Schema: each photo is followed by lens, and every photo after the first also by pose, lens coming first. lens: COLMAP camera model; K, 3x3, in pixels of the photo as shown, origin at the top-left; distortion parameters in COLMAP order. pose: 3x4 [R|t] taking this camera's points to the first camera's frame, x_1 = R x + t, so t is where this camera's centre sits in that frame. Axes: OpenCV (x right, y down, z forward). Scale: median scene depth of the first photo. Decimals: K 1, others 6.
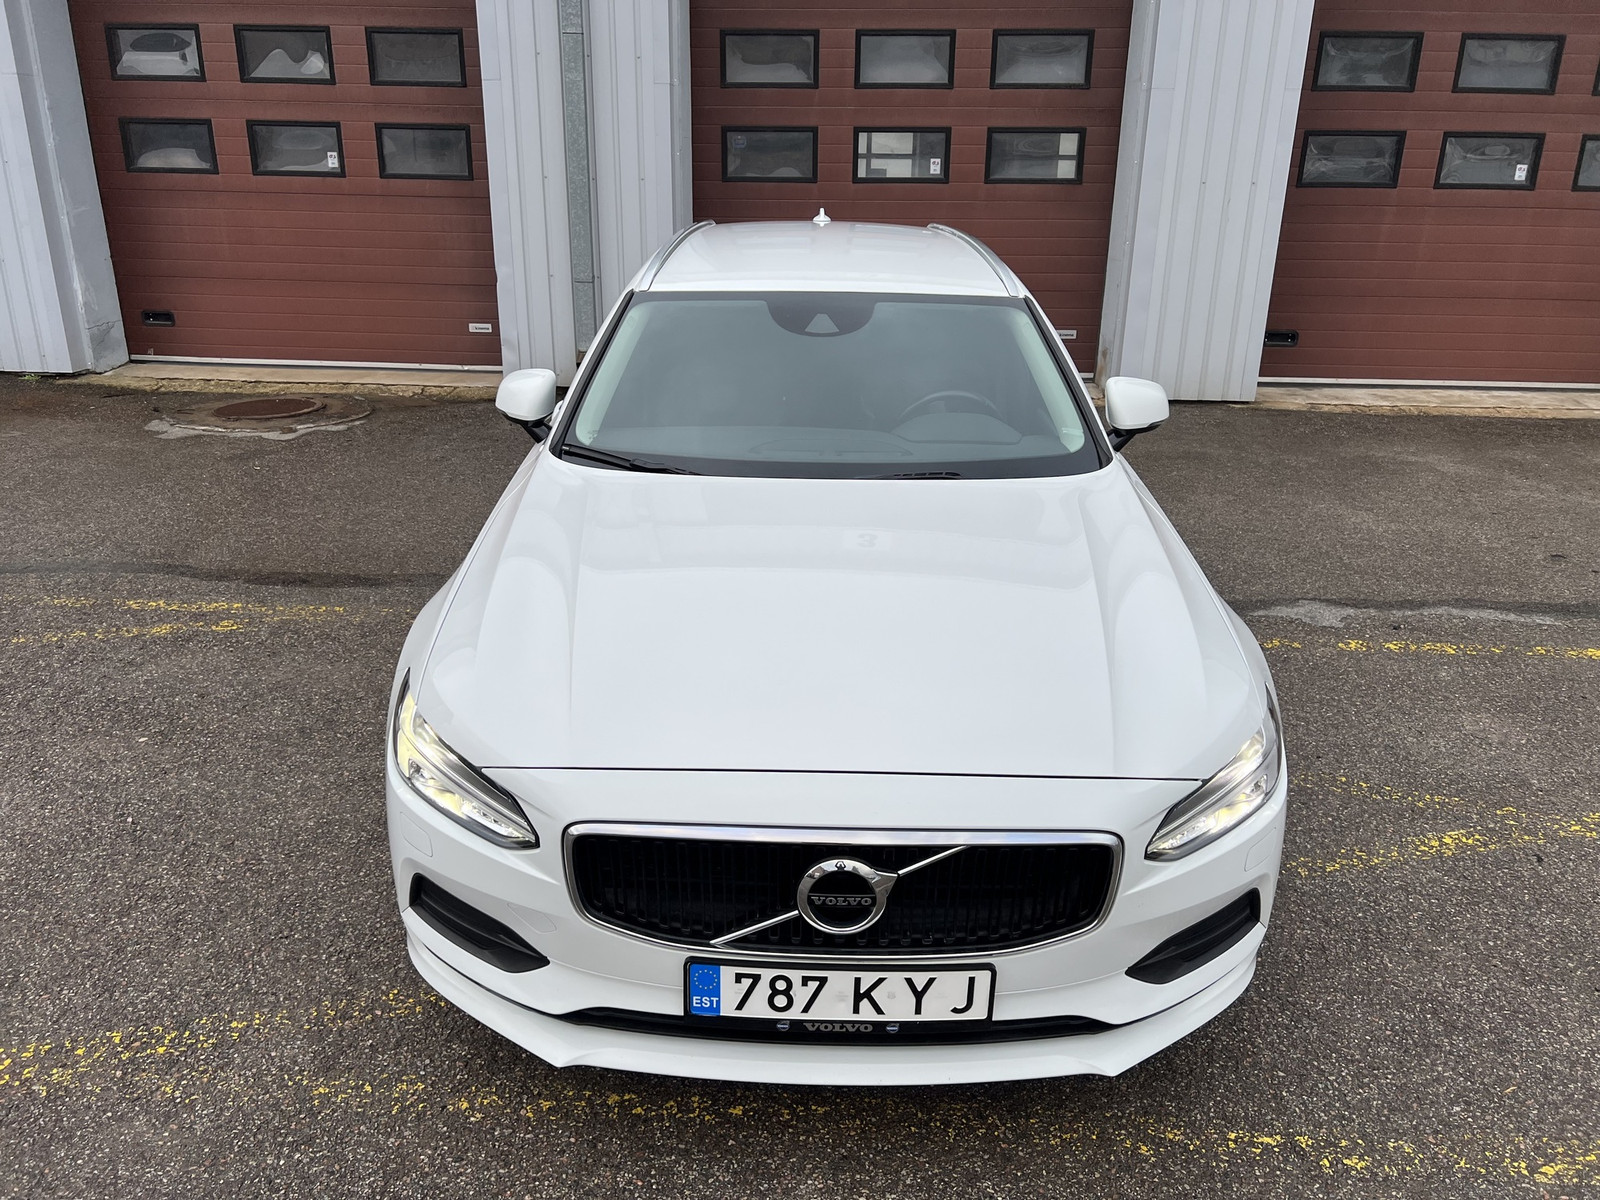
lens RADIAL K [[1197.1, 0, 772.3], [0, 1197.1, 607.6], [0, 0, 1]] dist [0.041057, -0.047003]
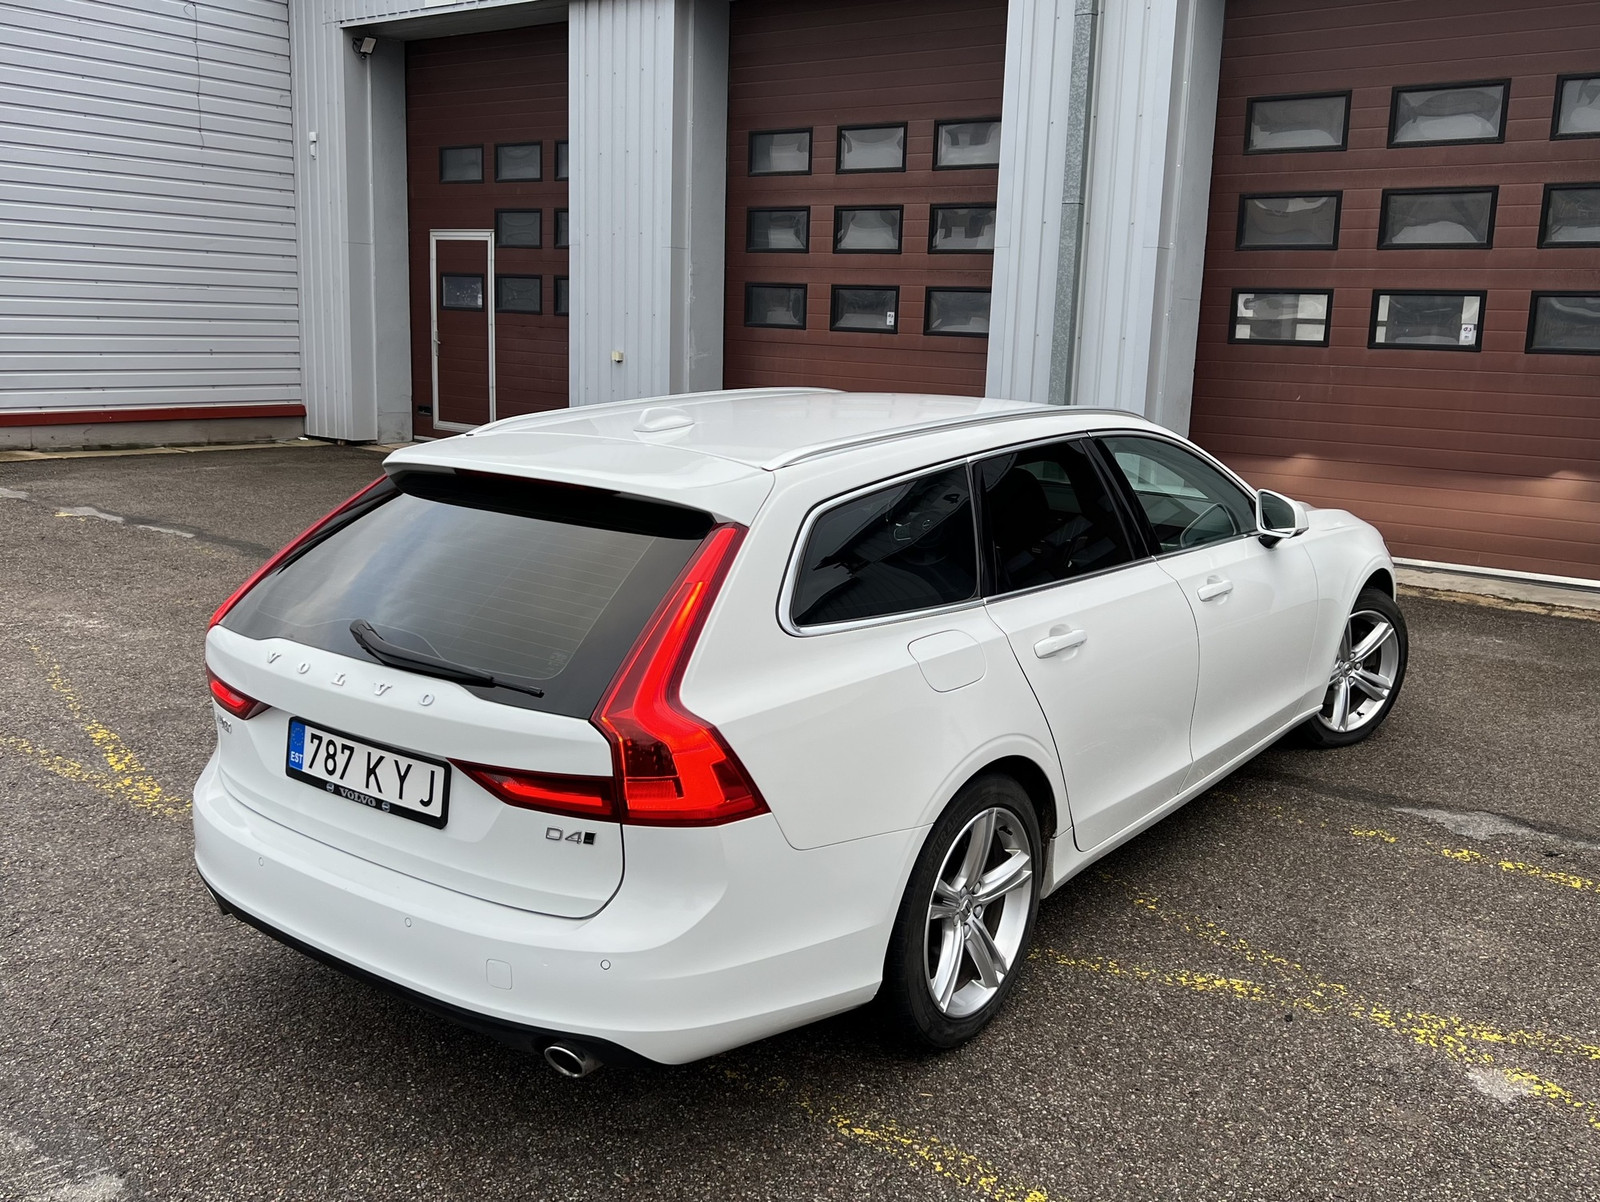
lens RADIAL K [[1436.1, 0, 778.4], [0, 1436.1, 596.1], [0, 0, 1]] dist [0.017650, -0.019704]
pose [[0.806239, 0.125593, -0.578104, 0.393204], [-0.226026, 0.968465, -0.104822, 0.041908], [0.546709, 0.215178, 0.809202, -0.077516]]
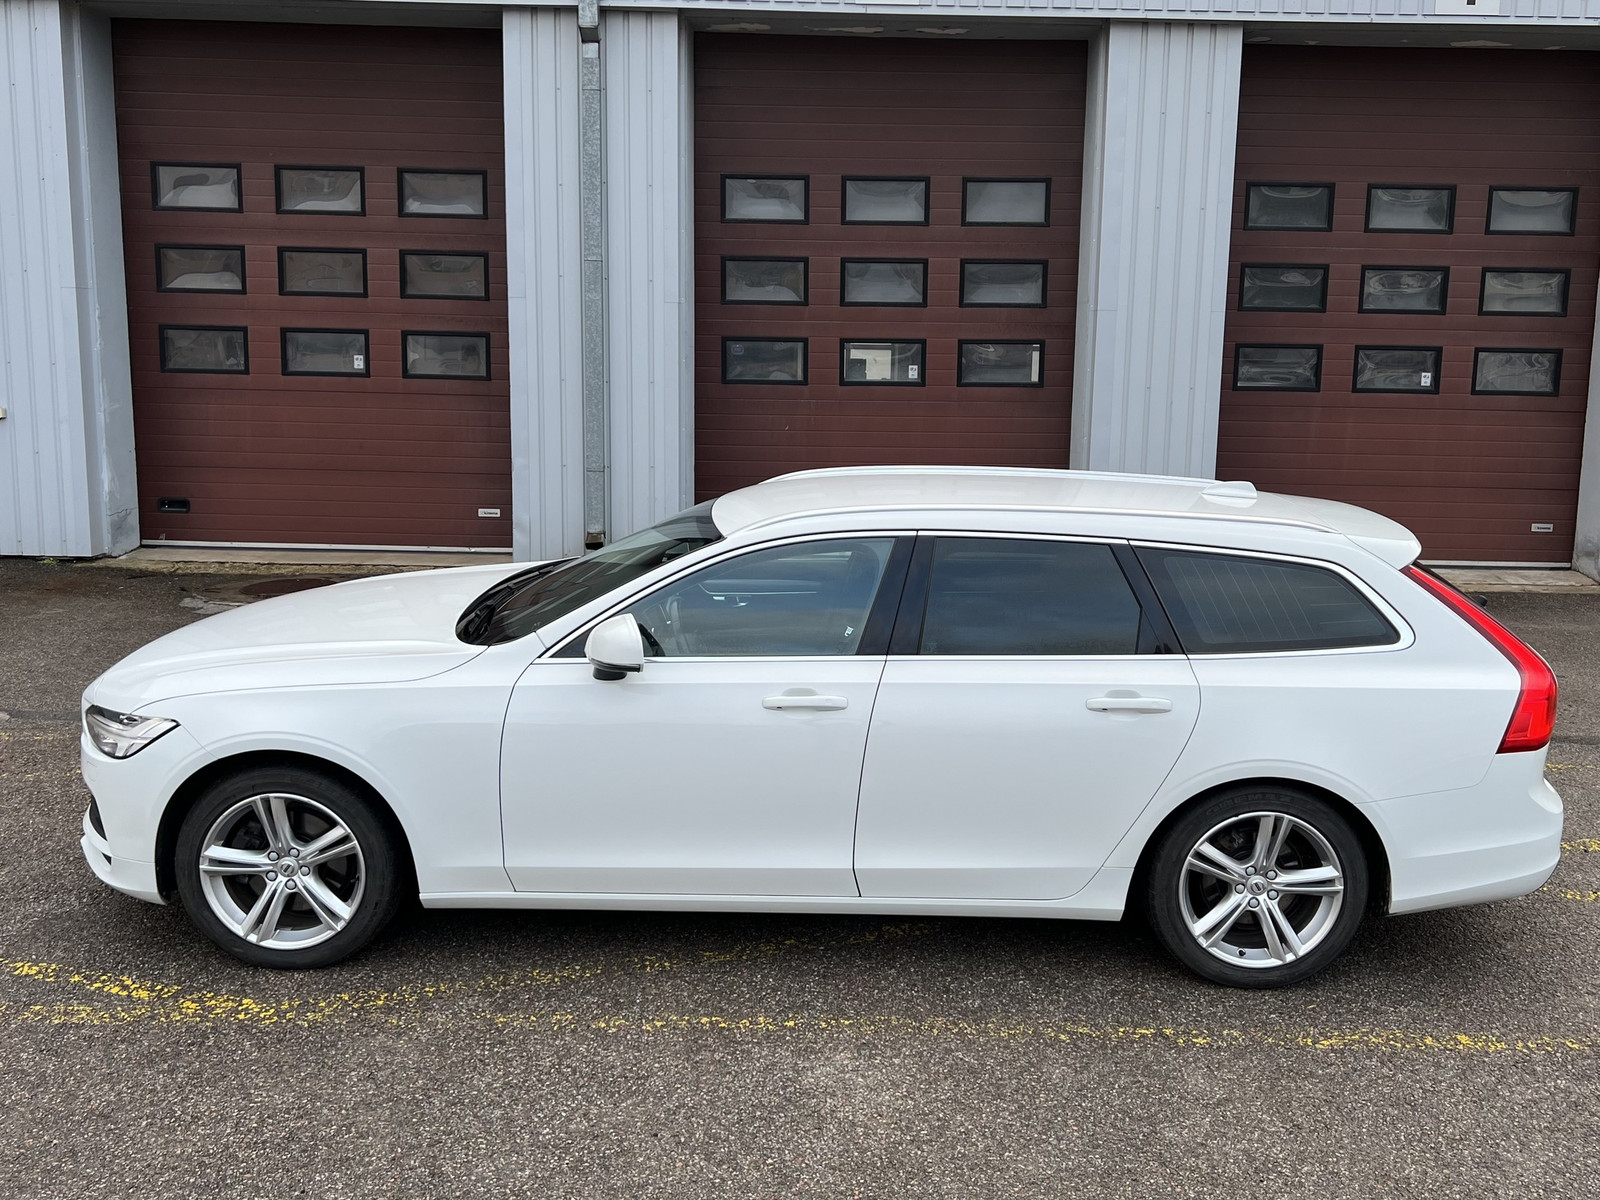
lens RADIAL K [[1436.1, 0, 778.4], [0, 1436.1, 595.1], [0, 0, 1]] dist [0.017650, -0.019704]
pose [[0.999493, -0.002764, 0.031716, -0.033432], [0.008247, 0.984696, -0.174083, 0.070959], [-0.030749, 0.174256, 0.984220, -0.279791]]
